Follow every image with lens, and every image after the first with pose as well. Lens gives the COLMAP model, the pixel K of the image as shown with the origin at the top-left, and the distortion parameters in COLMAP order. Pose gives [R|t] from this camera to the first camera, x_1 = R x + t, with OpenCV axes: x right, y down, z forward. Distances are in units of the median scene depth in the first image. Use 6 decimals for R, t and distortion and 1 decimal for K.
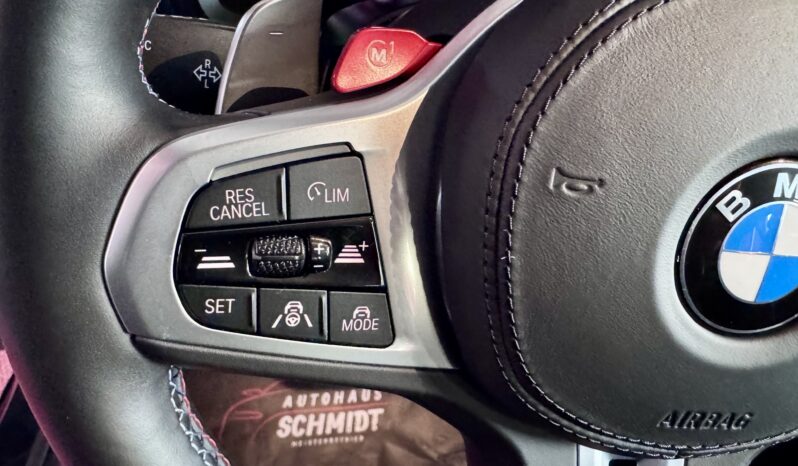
lens RADIAL K [[550.9, 0, 361.9], [0, 550.9, 232.1], [0, 0, 1]] dist [-0.000058, 0.000736]
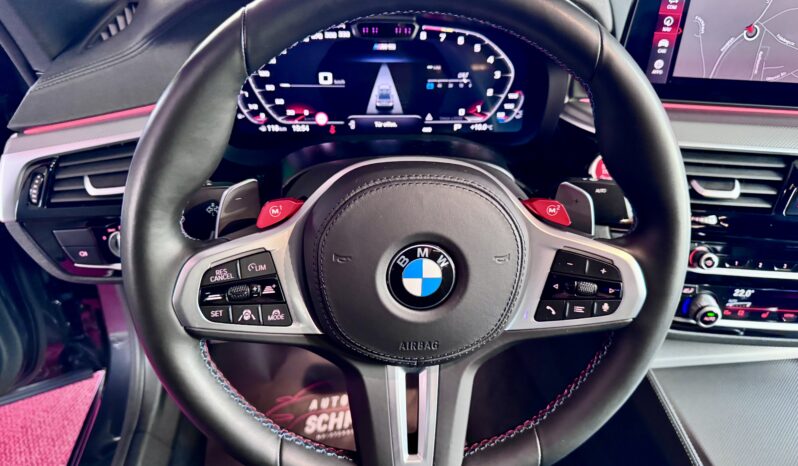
lens RADIAL K [[571.6, 0, 425.4], [0, 571.6, 225.0], [0, 0, 1]] dist [0.046448, -0.090900]
pose [[0.997000, -0.076252, 0.013252, 0.687195], [0.076820, 0.995815, -0.049500, -0.071180], [-0.009422, 0.050370, 0.998686, -1.670395]]
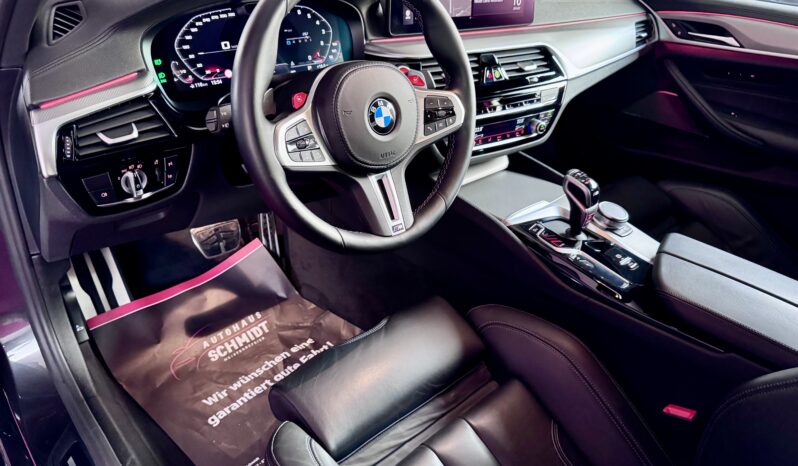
lens RADIAL K [[571.6, 0, 425.4], [0, 571.6, 225.0], [0, 0, 1]] dist [0.046448, -0.090900]
pose [[0.754435, -0.364742, 0.545703, -2.163959], [0.391459, 0.917377, 0.071972, 0.705817], [-0.526866, 0.159322, 0.834883, -3.379092]]
